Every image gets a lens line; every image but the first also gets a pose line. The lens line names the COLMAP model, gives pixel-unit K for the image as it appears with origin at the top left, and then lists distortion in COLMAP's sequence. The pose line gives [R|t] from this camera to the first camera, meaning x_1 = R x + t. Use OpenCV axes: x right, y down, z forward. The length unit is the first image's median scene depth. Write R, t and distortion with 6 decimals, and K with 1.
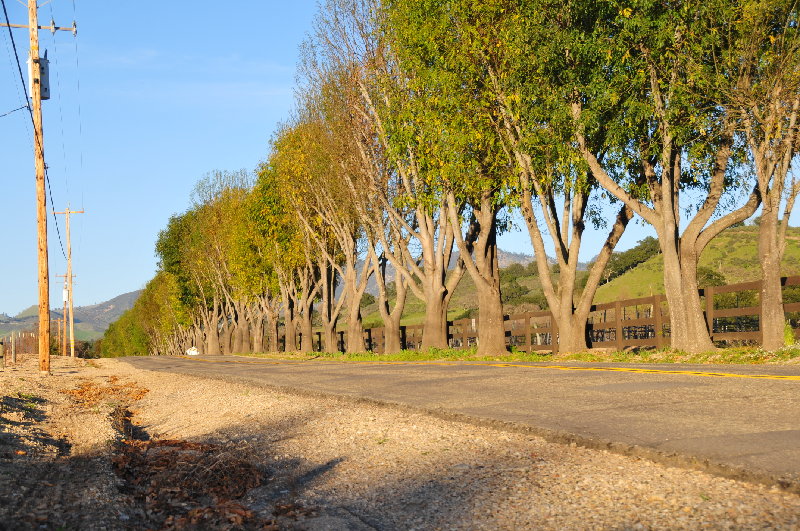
lens RADIAL K [[1493.7, 0, 413.3], [0, 1493.7, 279.5], [0, 0, 1]] dist [0.428546, 0.000000]
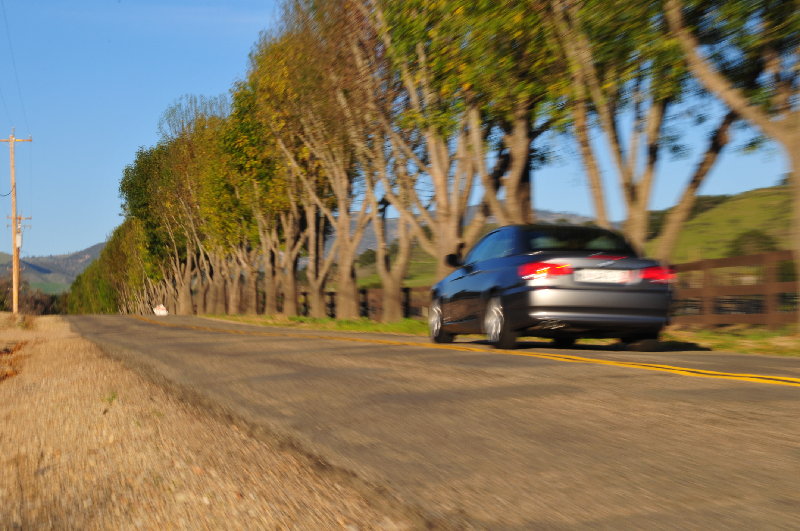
lens RADIAL K [[1568.1, 0, 402.5], [0, 1568.1, 283.1], [0, 0, 1]] dist [0.436226, 0.000000]
pose [[0.999562, 0.026152, -0.013866, 0.002065], [-0.025750, 0.999266, 0.028375, 0.004739], [0.014598, -0.028006, 0.999501, 0.154135]]
